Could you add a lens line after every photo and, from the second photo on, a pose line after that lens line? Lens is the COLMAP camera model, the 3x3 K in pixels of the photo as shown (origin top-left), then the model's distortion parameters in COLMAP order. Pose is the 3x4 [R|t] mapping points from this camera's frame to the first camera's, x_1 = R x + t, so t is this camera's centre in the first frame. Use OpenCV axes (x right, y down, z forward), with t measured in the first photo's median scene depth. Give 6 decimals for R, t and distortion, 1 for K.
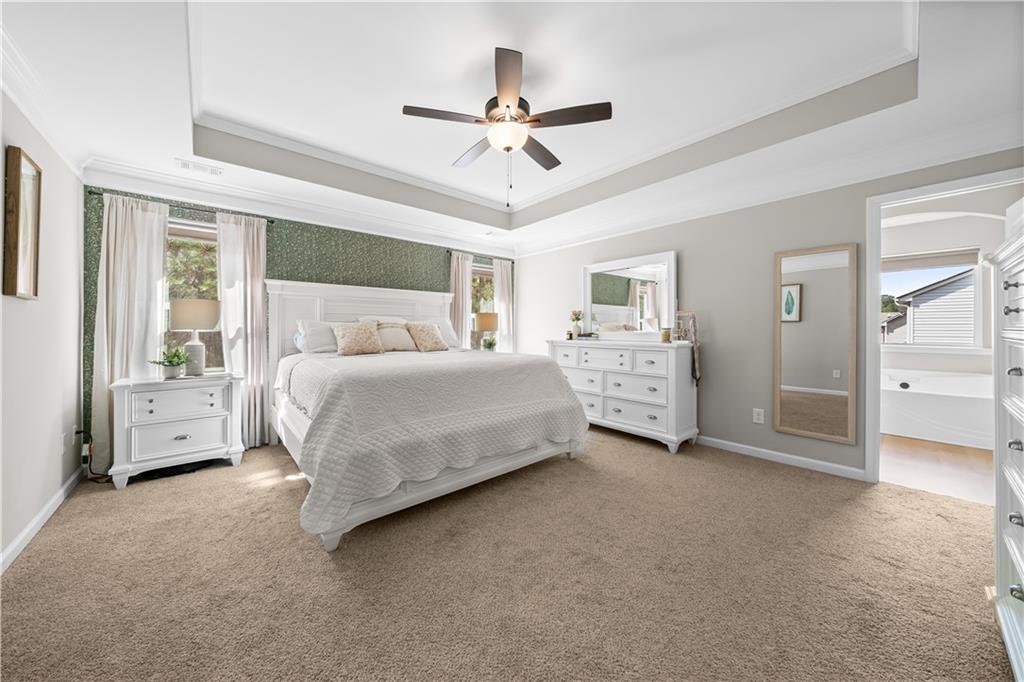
lens RADIAL K [[353.2, 0, 515.0], [0, 353.2, 333.3], [0, 0, 1]] dist [-0.000396, -0.000024]
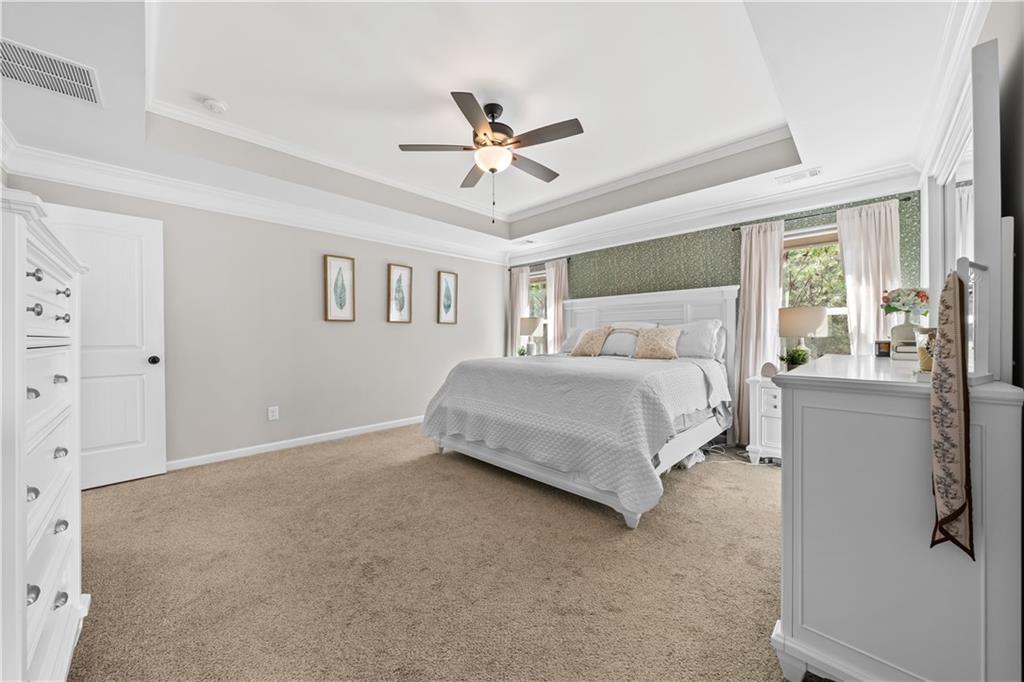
lens RADIAL K [[364.1, 0, 512.0], [0, 364.1, 341.0], [0, 0, 1]] dist [-0.000056, -0.000006]
pose [[0.074655, 0.014665, -0.997102, 0.752251], [-0.006944, 0.999875, 0.014186, -0.005530], [0.997185, 0.005865, 0.074747, 0.660208]]
